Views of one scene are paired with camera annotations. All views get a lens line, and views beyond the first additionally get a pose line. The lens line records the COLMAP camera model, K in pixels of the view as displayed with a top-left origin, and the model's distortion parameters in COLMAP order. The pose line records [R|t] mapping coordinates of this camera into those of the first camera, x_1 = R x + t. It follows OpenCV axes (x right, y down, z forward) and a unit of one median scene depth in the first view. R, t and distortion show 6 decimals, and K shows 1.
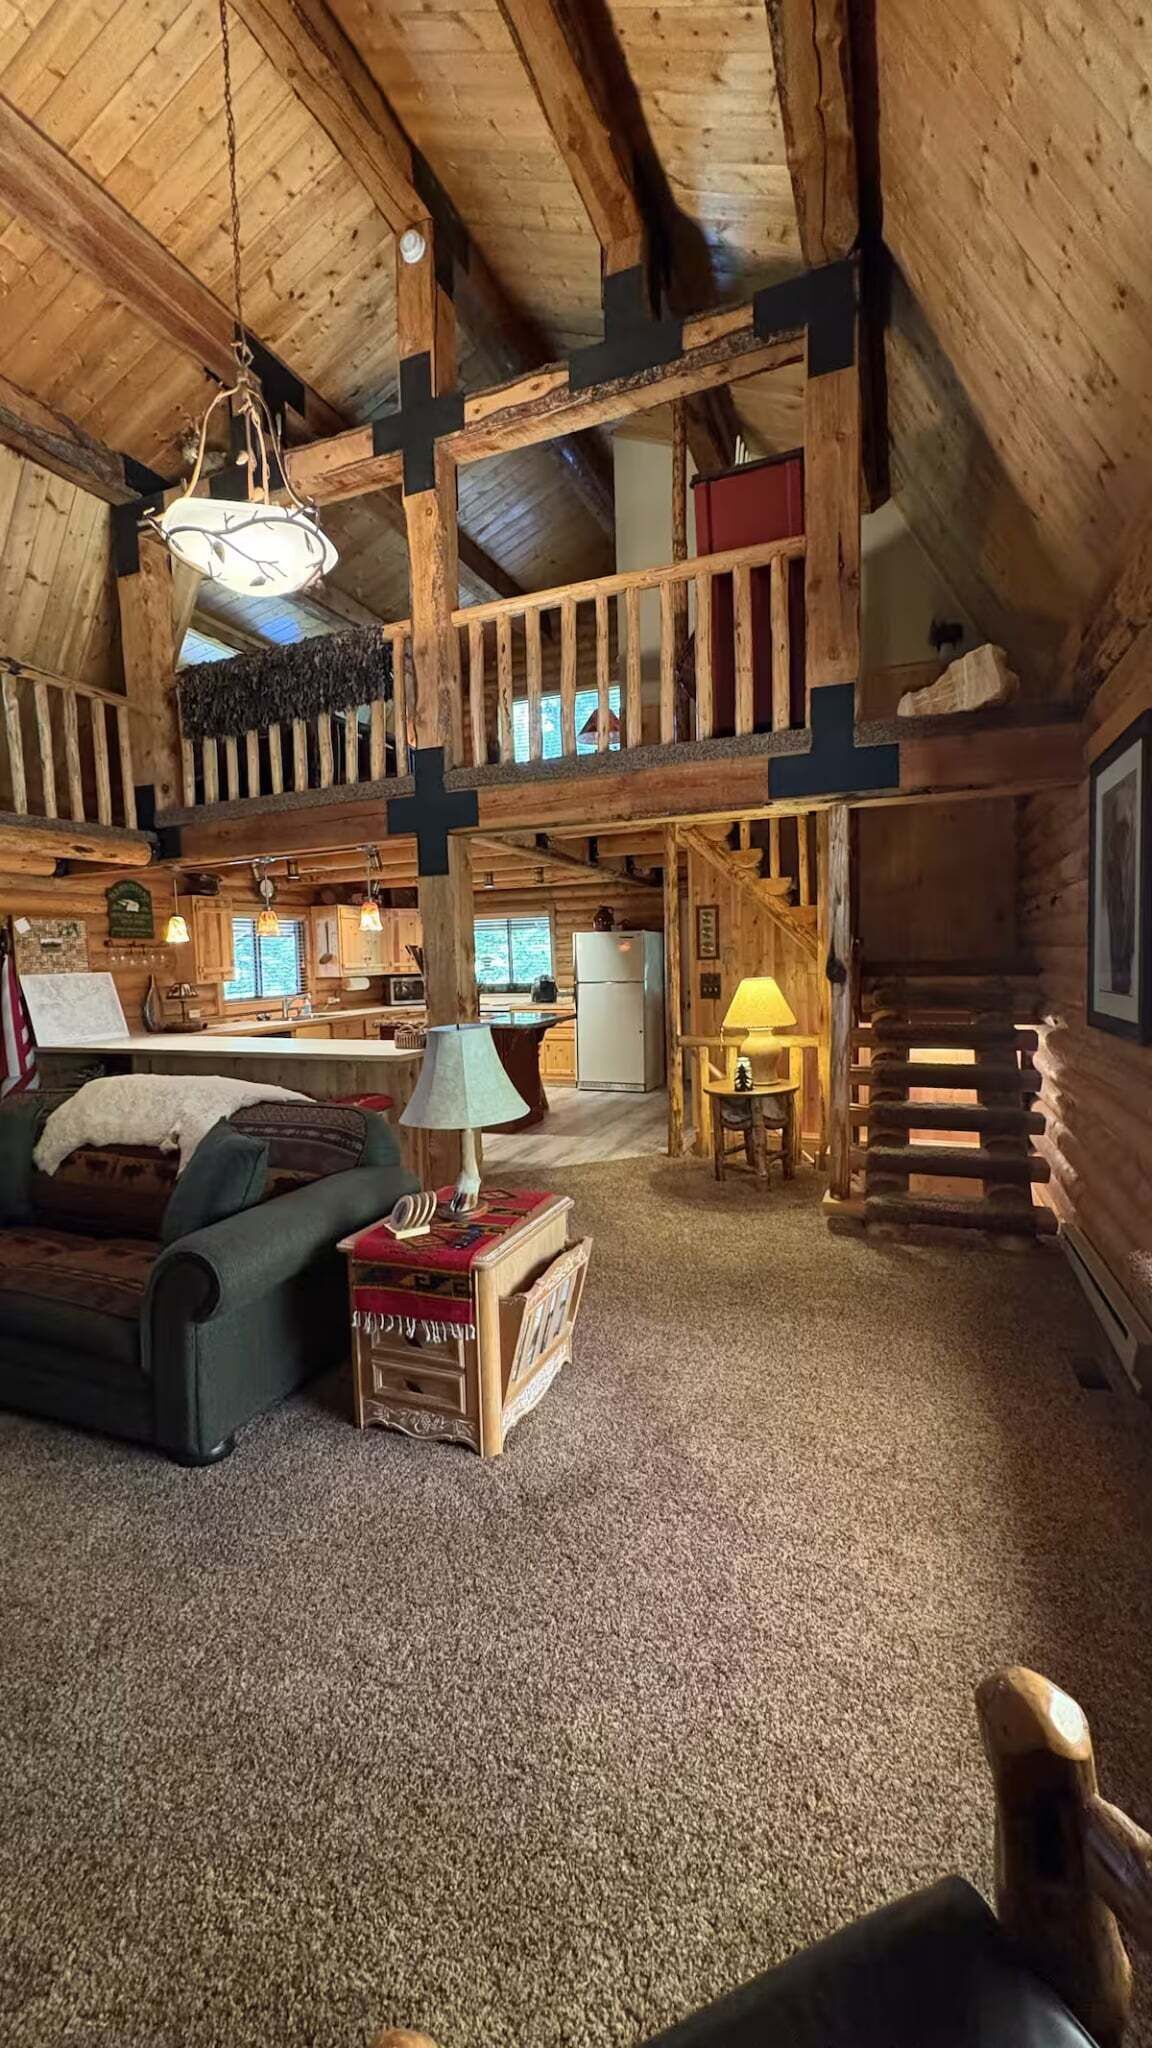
lens RADIAL K [[810.3, 0, 574.7], [0, 810.3, 1019.1], [0, 0, 1]] dist [0.001068, 0.000014]
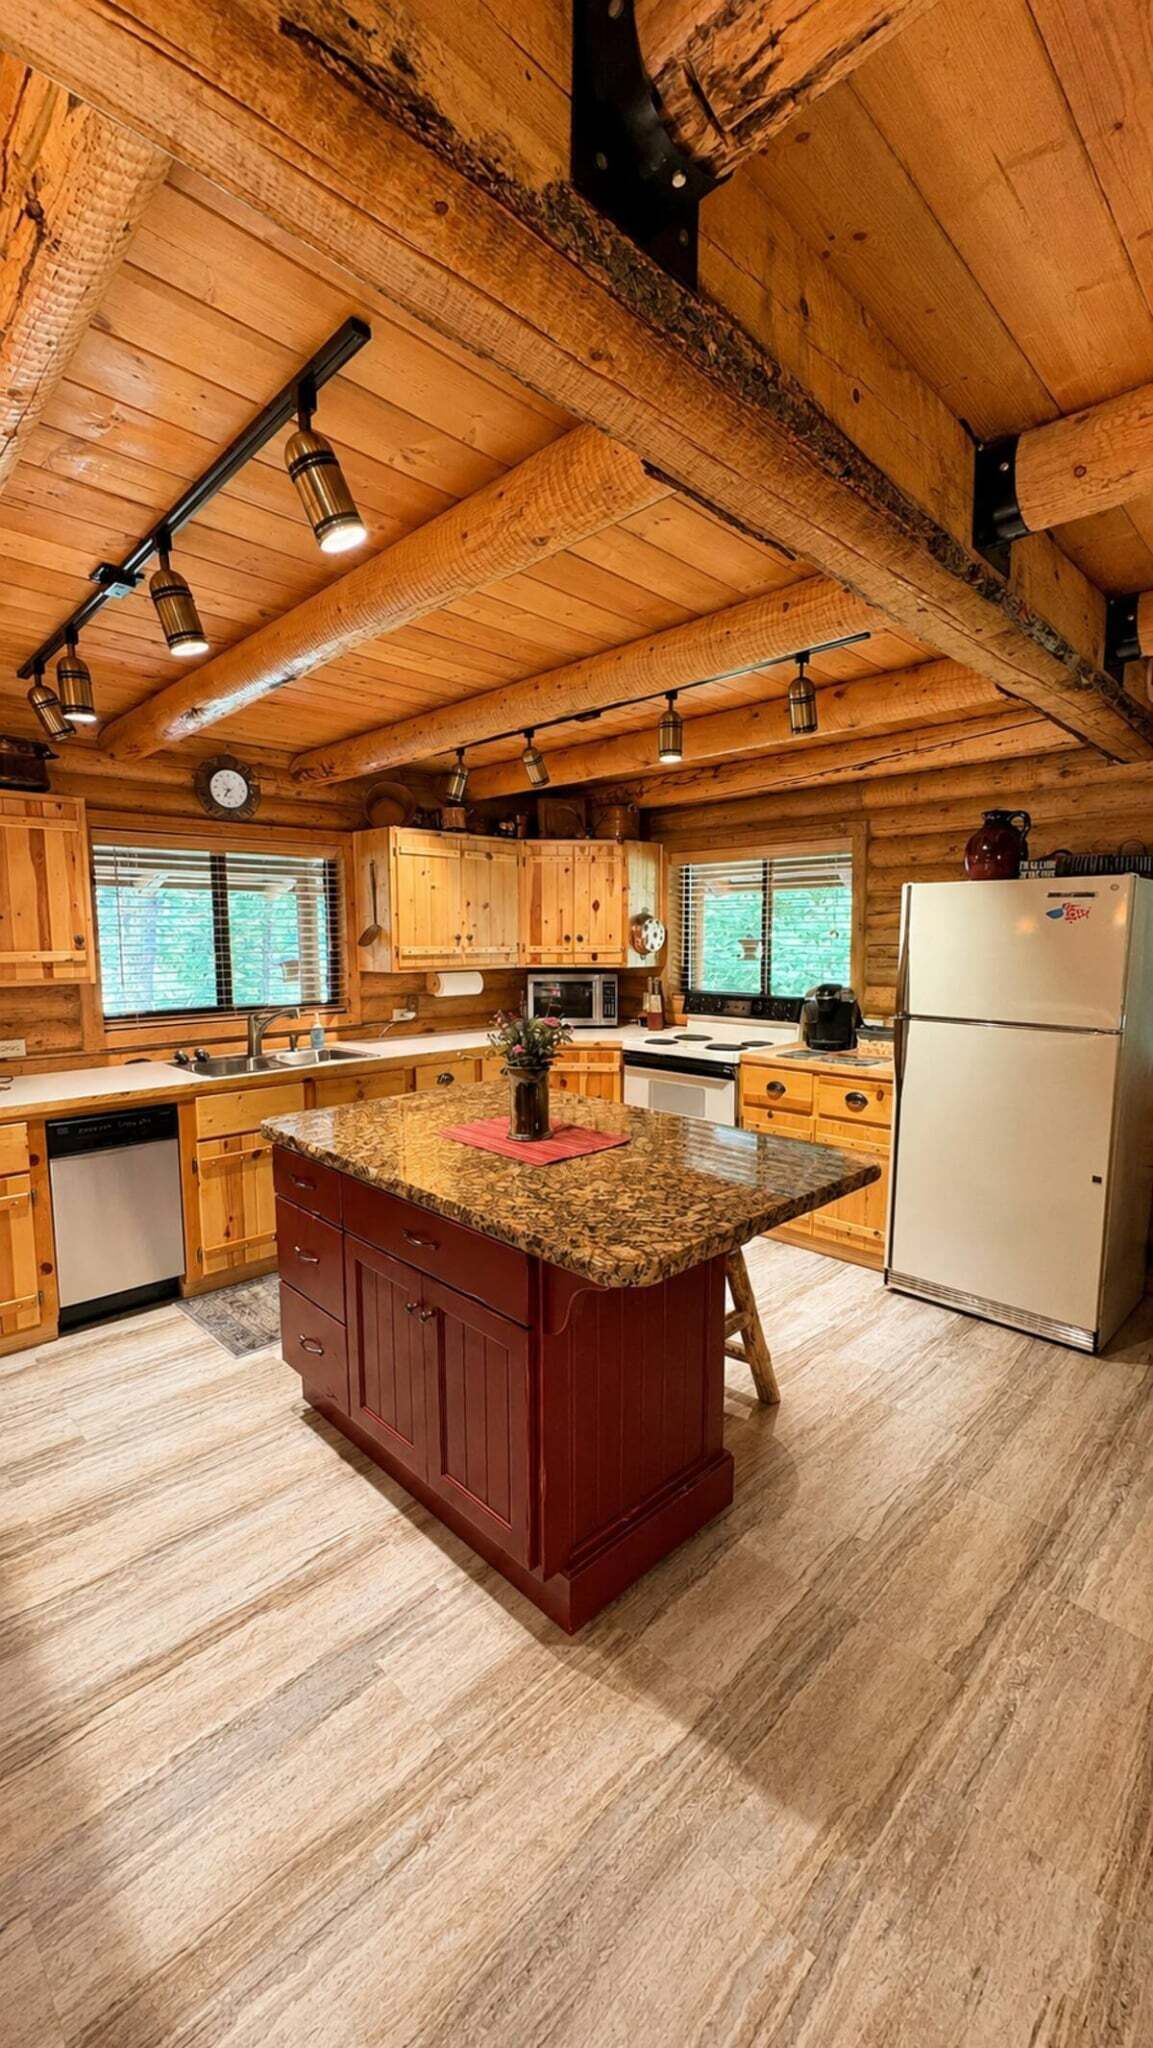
lens RADIAL K [[810.3, 0, 576.7], [0, 810.3, 1022.6], [0, 0, 1]] dist [0.001068, 0.000014]
pose [[0.915759, 0.066832, -0.396130, 0.011912], [-0.051353, 0.997450, 0.049566, -0.048593], [0.398433, -0.025048, 0.916855, 0.547821]]
